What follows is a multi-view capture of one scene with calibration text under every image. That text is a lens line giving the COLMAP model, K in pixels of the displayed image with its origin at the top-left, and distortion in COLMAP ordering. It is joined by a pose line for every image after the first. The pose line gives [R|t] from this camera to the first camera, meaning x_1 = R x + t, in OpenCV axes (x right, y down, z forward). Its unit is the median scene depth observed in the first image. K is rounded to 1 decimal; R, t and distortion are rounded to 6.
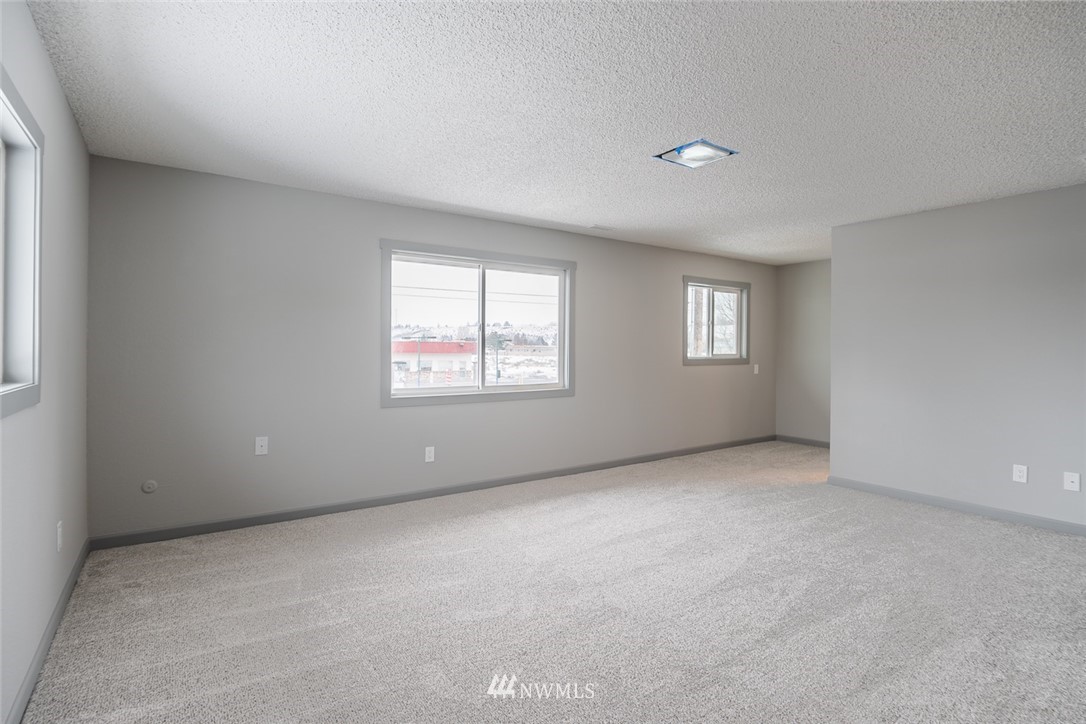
lens RADIAL K [[531.3, 0, 539.7], [0, 531.3, 360.4], [0, 0, 1]] dist [-0.013051, 0.000519]
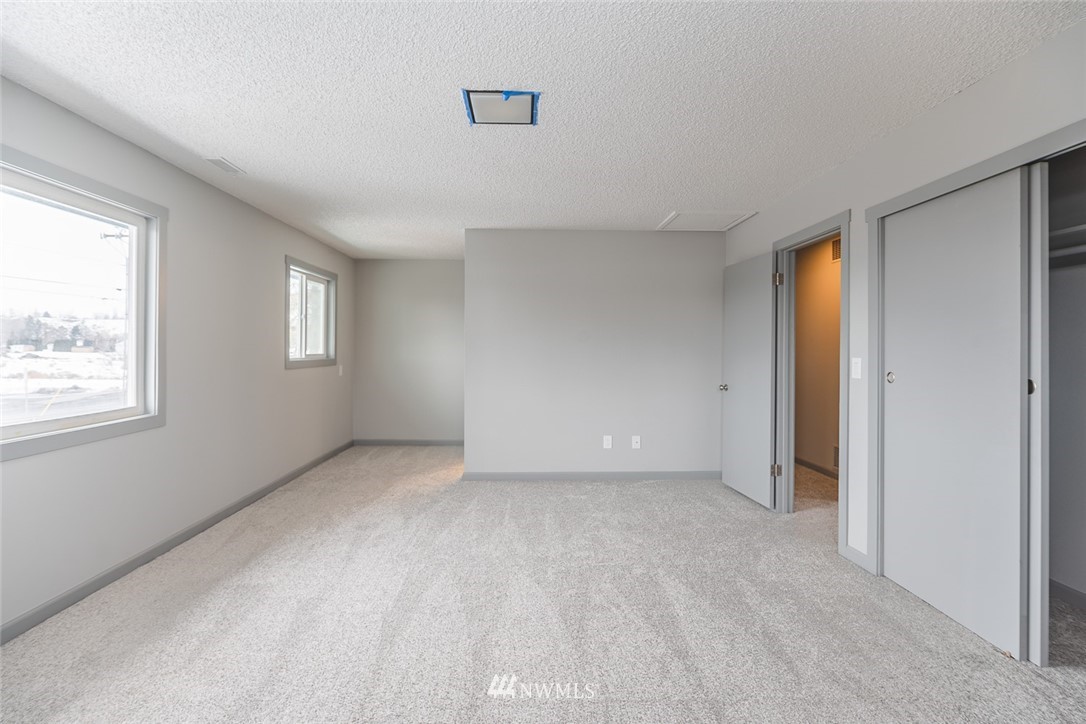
lens RADIAL K [[525.8, 0, 542.4], [0, 525.8, 353.2], [0, 0, 1]] dist [-0.003000, -0.000770]
pose [[0.549801, -0.010529, 0.835229, -0.224154], [0.019776, 0.999804, -0.000414, -0.008474], [-0.835061, 0.016745, 0.549902, 0.331245]]
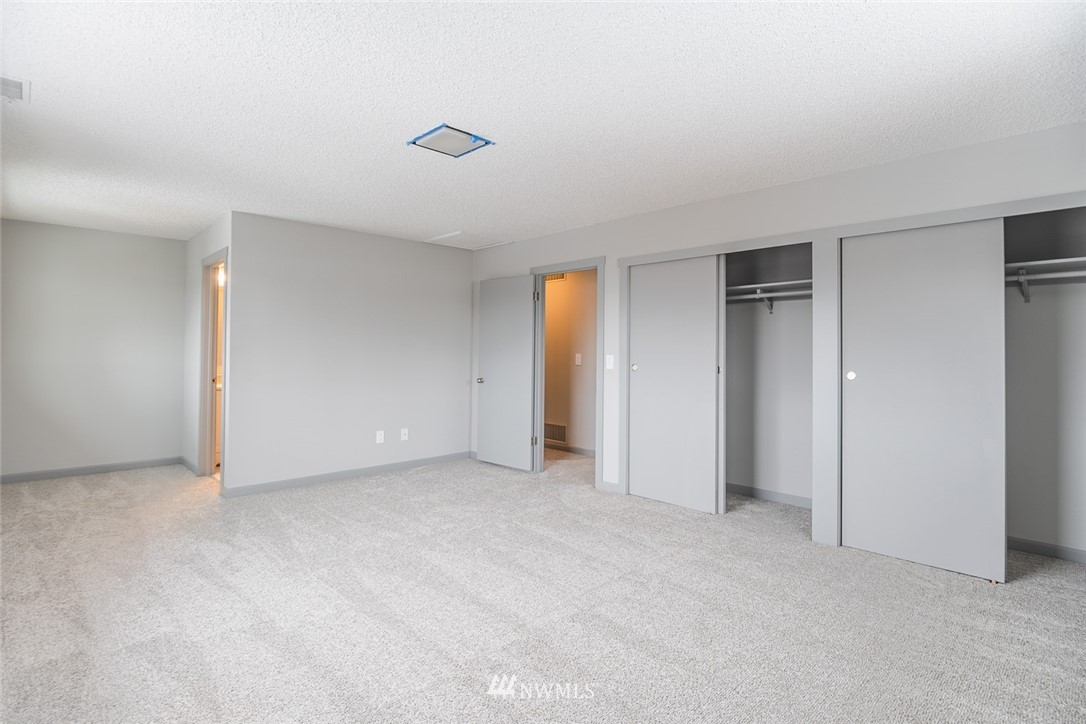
lens RADIAL K [[531.3, 0, 539.7], [0, 531.3, 360.4], [0, 0, 1]] dist [-0.013051, 0.000519]
pose [[-0.148310, -0.028741, 0.988523, -0.429347], [0.014534, 0.999406, 0.031238, -0.019920], [-0.988834, 0.019000, -0.147804, 0.640004]]
